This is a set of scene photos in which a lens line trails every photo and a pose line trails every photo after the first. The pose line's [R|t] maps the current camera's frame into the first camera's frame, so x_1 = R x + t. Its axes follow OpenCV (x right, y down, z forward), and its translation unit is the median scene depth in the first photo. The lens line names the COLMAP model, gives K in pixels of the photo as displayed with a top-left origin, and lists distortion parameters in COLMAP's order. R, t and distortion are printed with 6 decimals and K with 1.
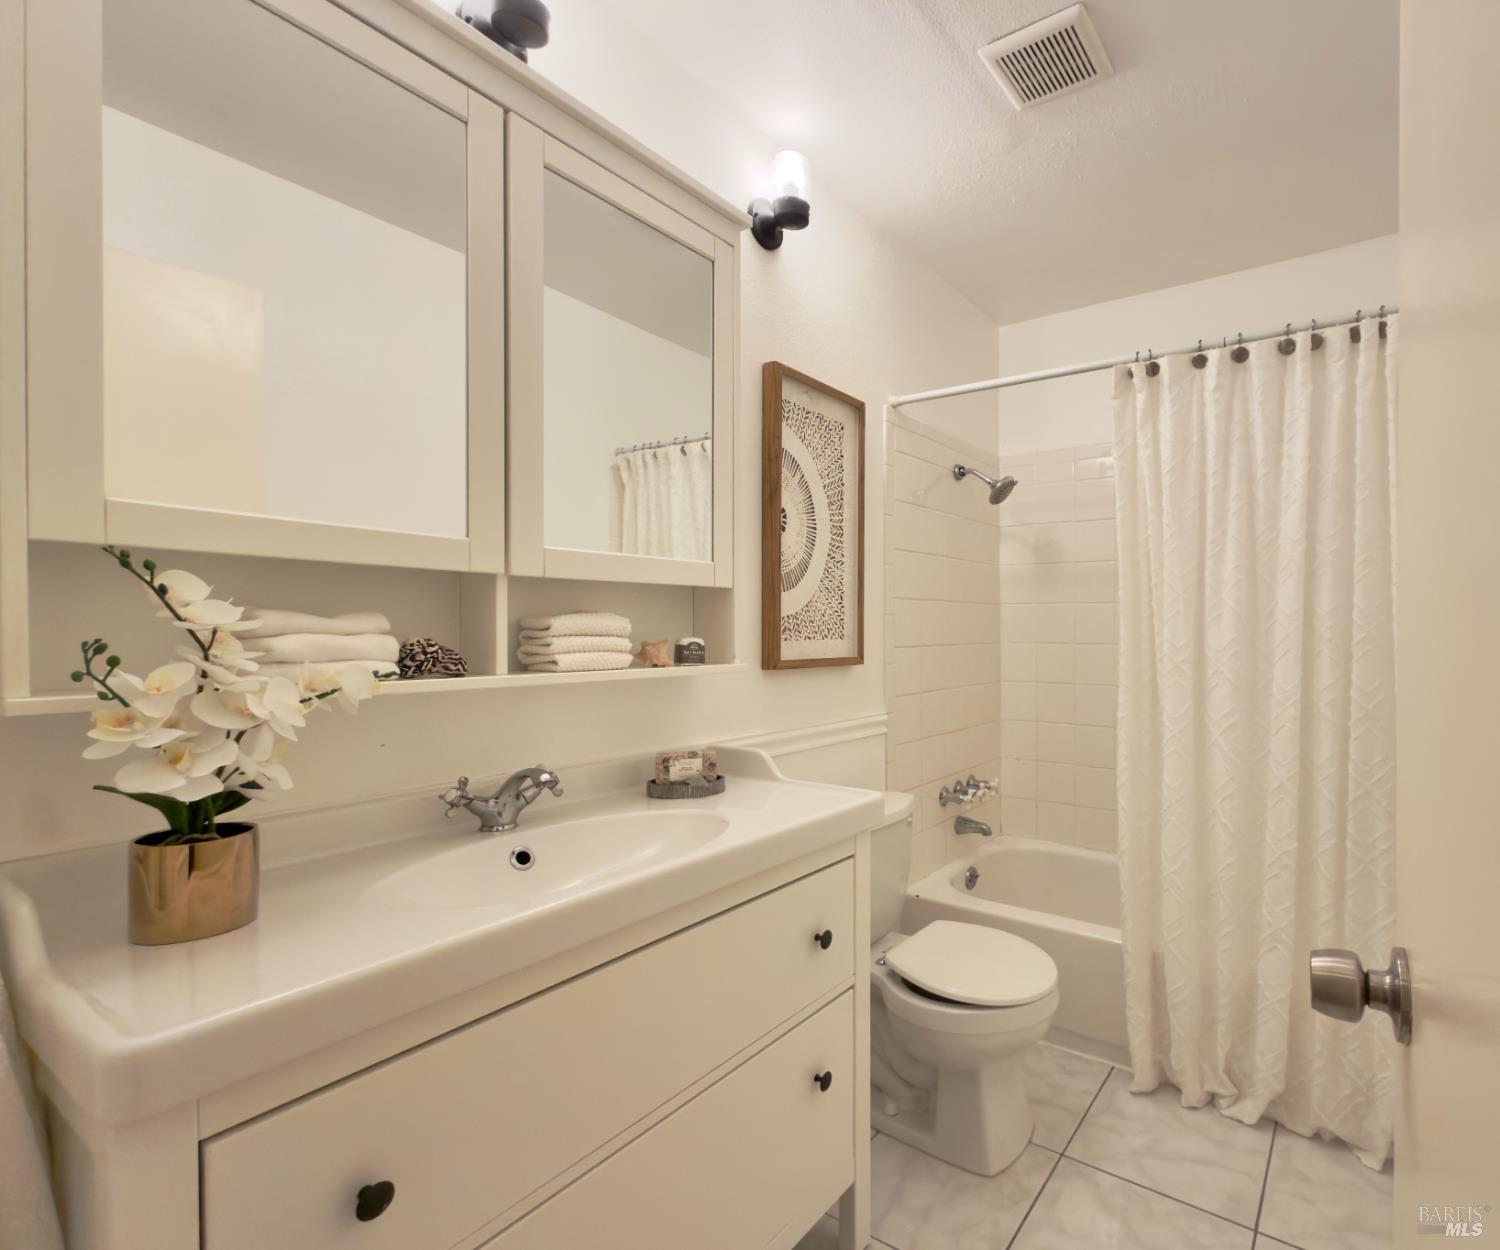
lens RADIAL K [[921.8, 0, 752.0], [0, 921.8, 723.3], [0, 0, 1]] dist [0.000583, -0.000503]
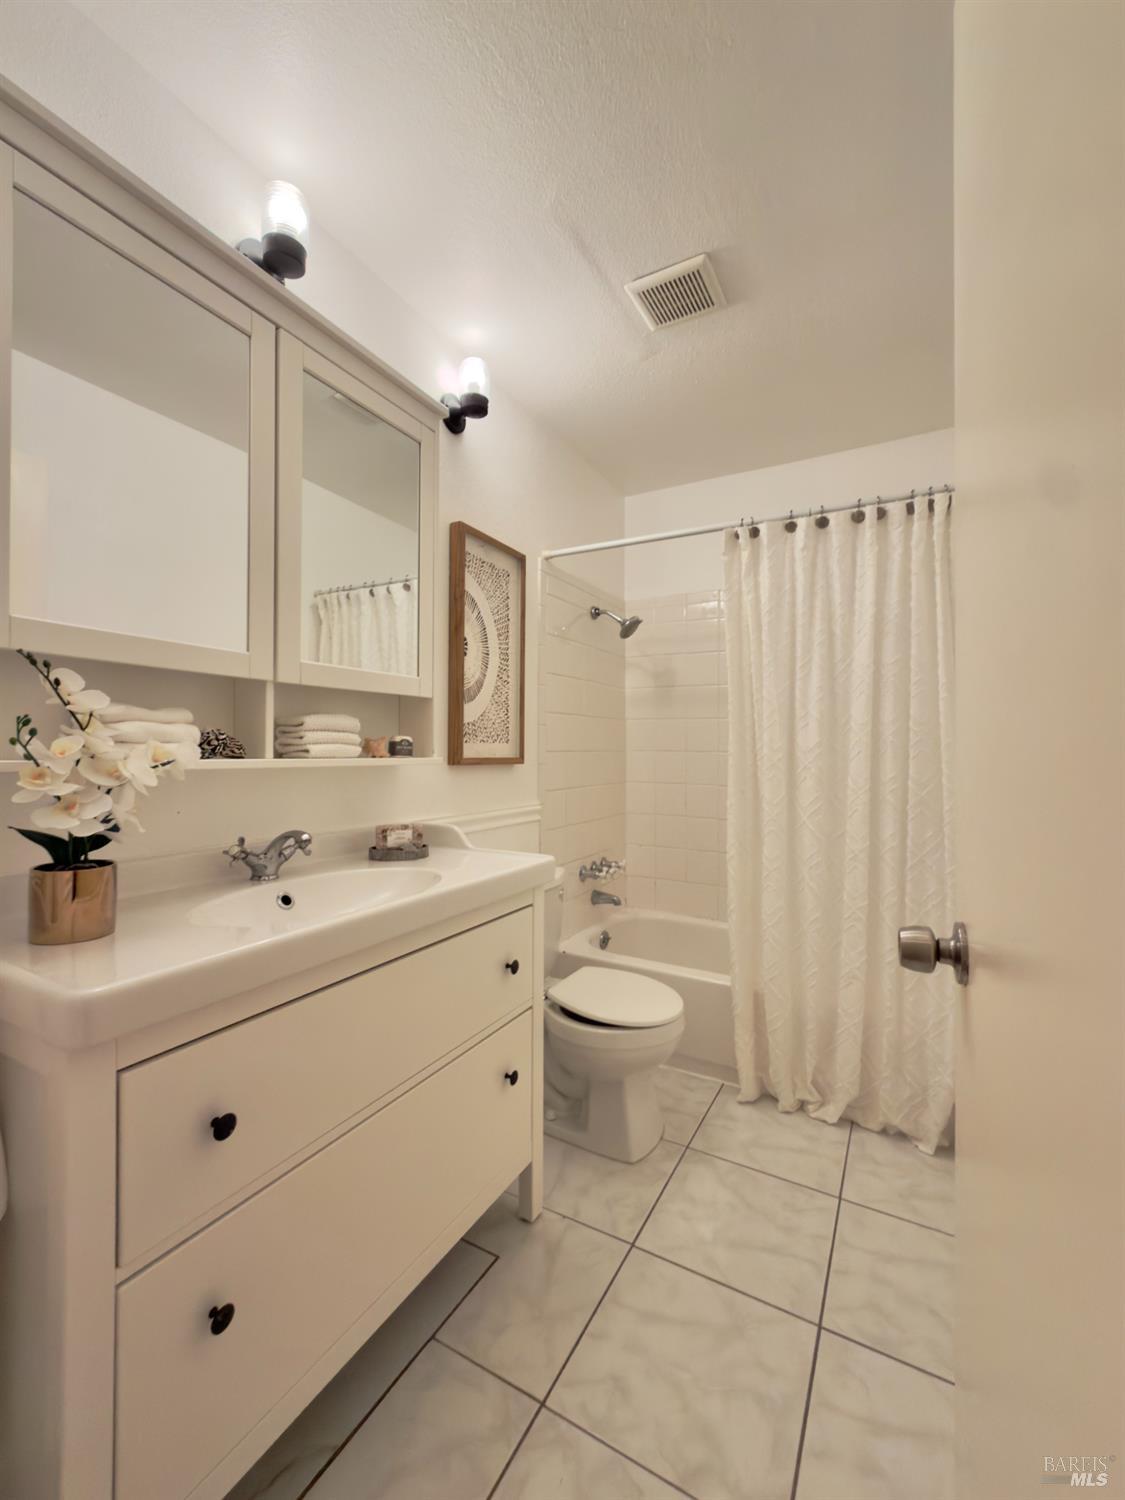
lens RADIAL K [[610.9, 0, 562.5], [0, 610.9, 750.0], [0, 0, 1]] dist [-0.000528, -0.000093]
pose [[0.999444, 0.003862, 0.033113, 0.136350], [-0.003351, 0.999875, -0.015474, -0.065468], [-0.033169, 0.015354, 0.999332, 0.159846]]
